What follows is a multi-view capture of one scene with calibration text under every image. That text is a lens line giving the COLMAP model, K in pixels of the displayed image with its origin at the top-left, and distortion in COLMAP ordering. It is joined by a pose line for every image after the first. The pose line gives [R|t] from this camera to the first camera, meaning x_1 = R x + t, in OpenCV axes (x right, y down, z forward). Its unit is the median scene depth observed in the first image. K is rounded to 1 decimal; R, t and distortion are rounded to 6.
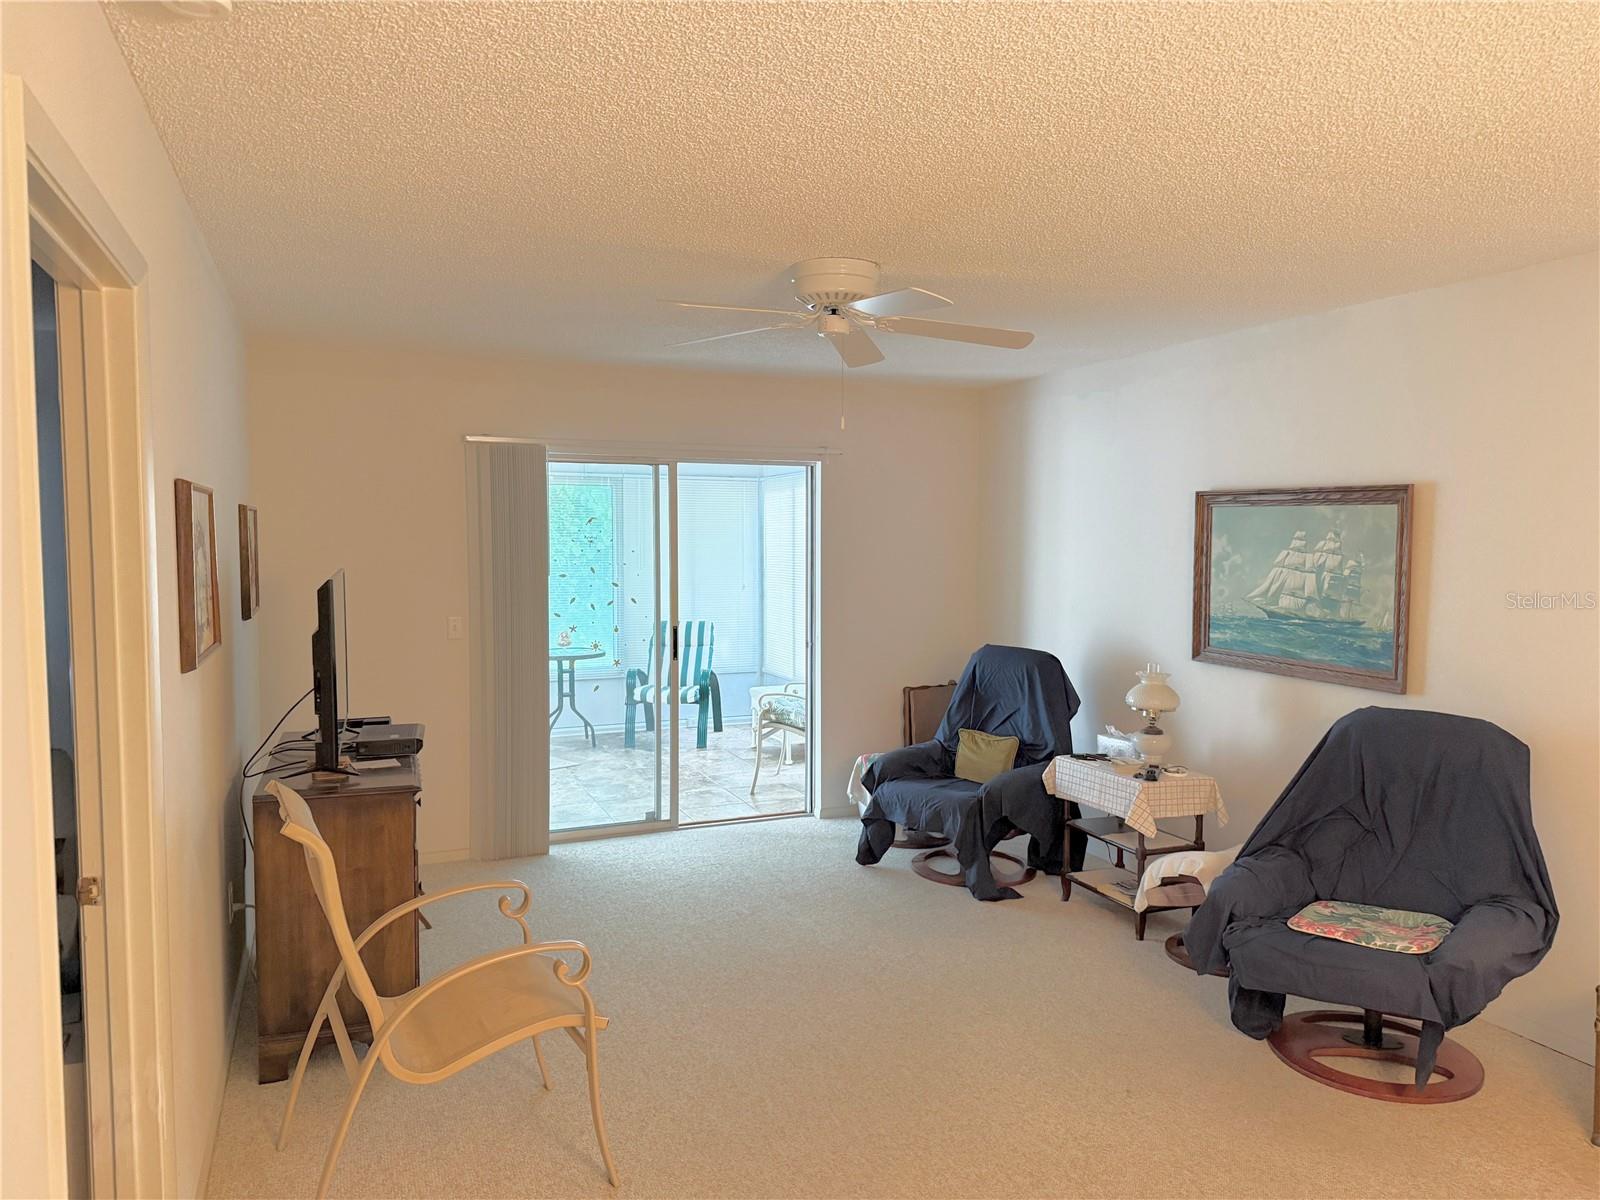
lens RADIAL K [[1125.0, 0, 800.0], [0, 1125.0, 600.0], [0, 0, 1]] dist [0.131857, -0.202574]
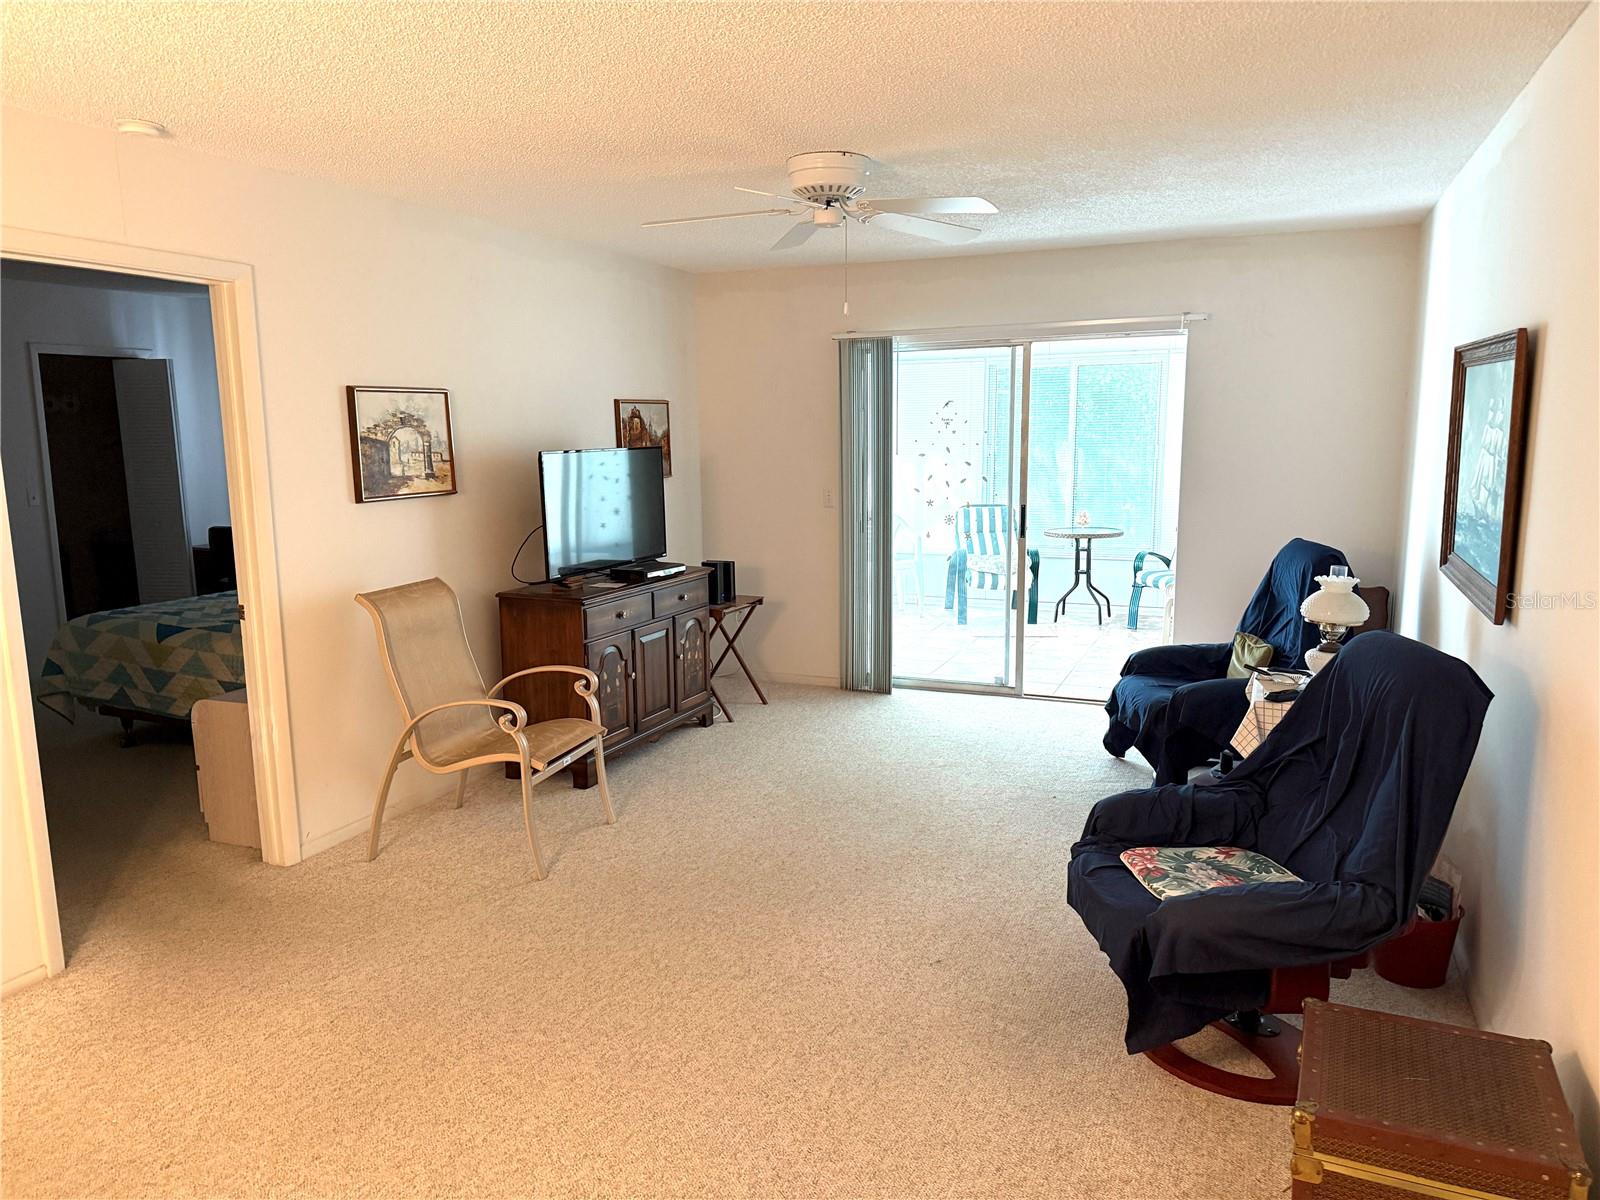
lens RADIAL K [[1112.8, 0, 812.5], [0, 1112.8, 596.9], [0, 0, 1]] dist [0.135811, -0.202653]
pose [[0.714007, 0.099583, -0.693020, 0.625211], [-0.030428, 0.993312, 0.111384, -0.001949], [0.699477, -0.058442, 0.712261, 0.162755]]
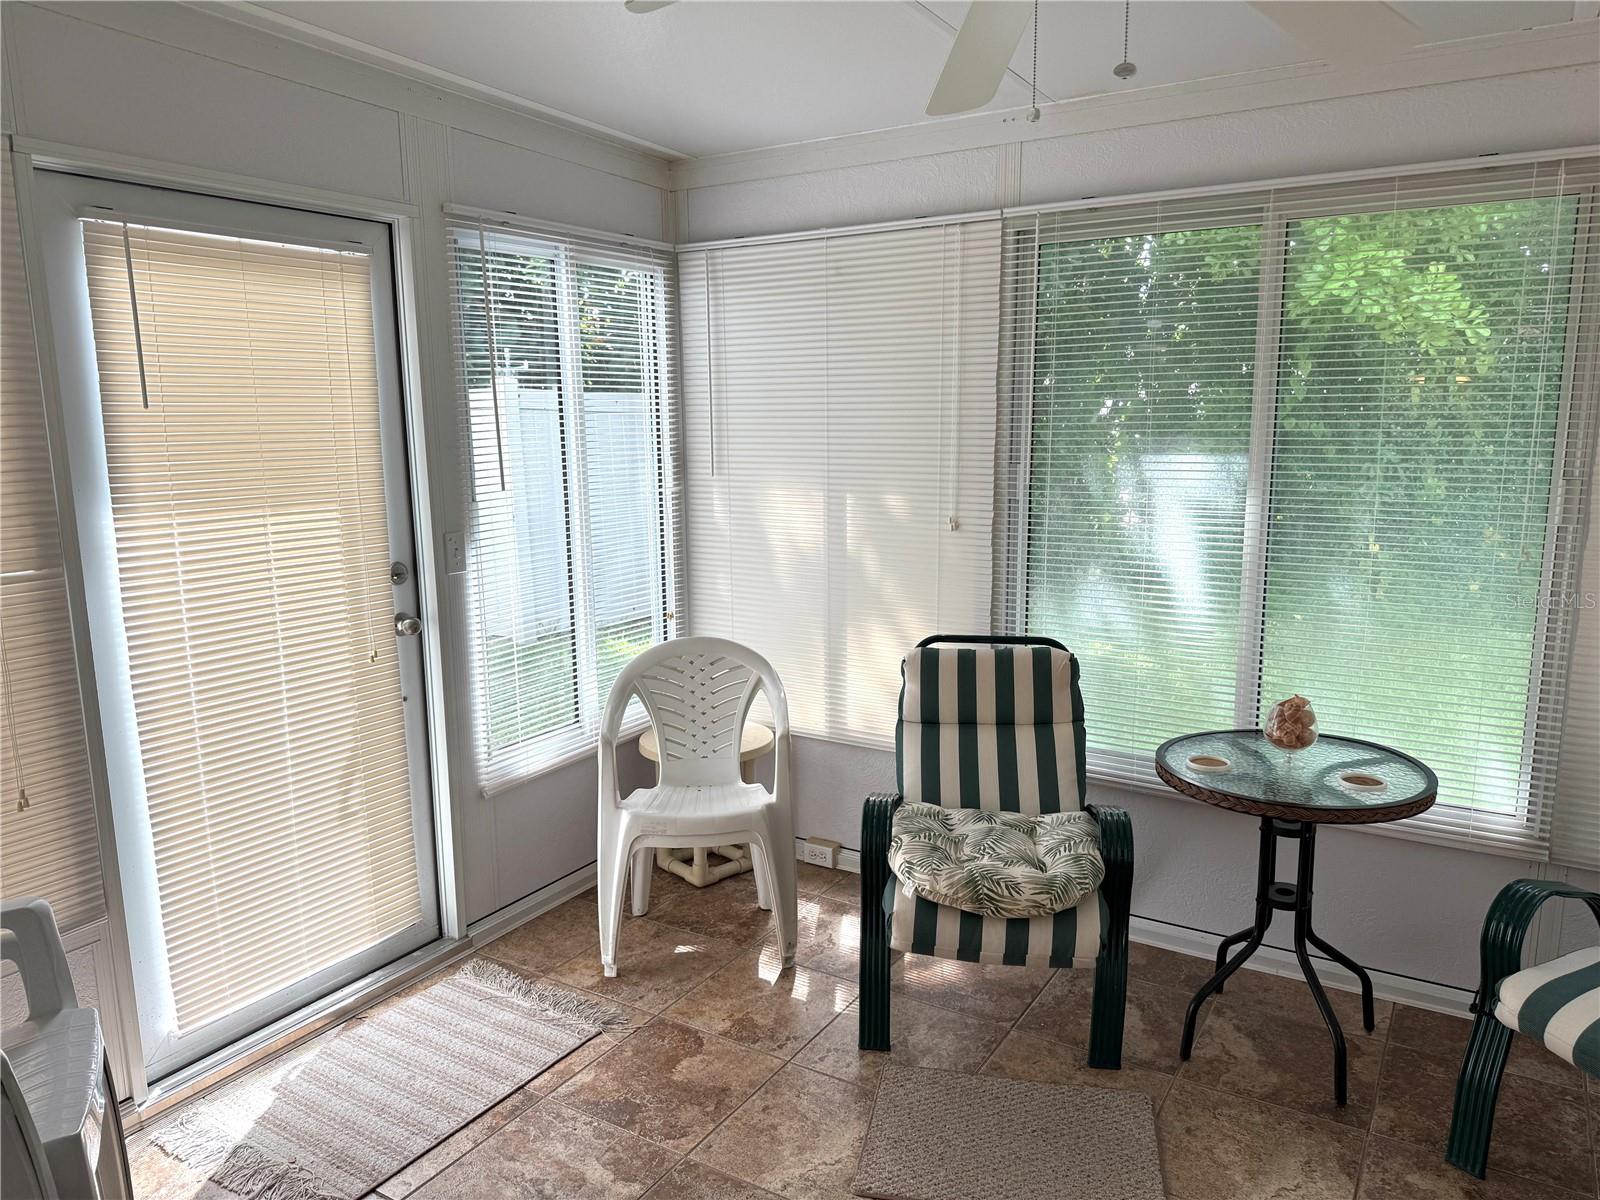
lens RADIAL K [[1125.0, 0, 800.0], [0, 1125.0, 600.0], [0, 0, 1]] dist [0.131857, -0.202574]
pose [[0.581457, 0.130784, -0.802997, -0.073714], [-0.038202, 0.990295, 0.133627, -0.065563], [0.812680, -0.047022, 0.580810, 1.324168]]
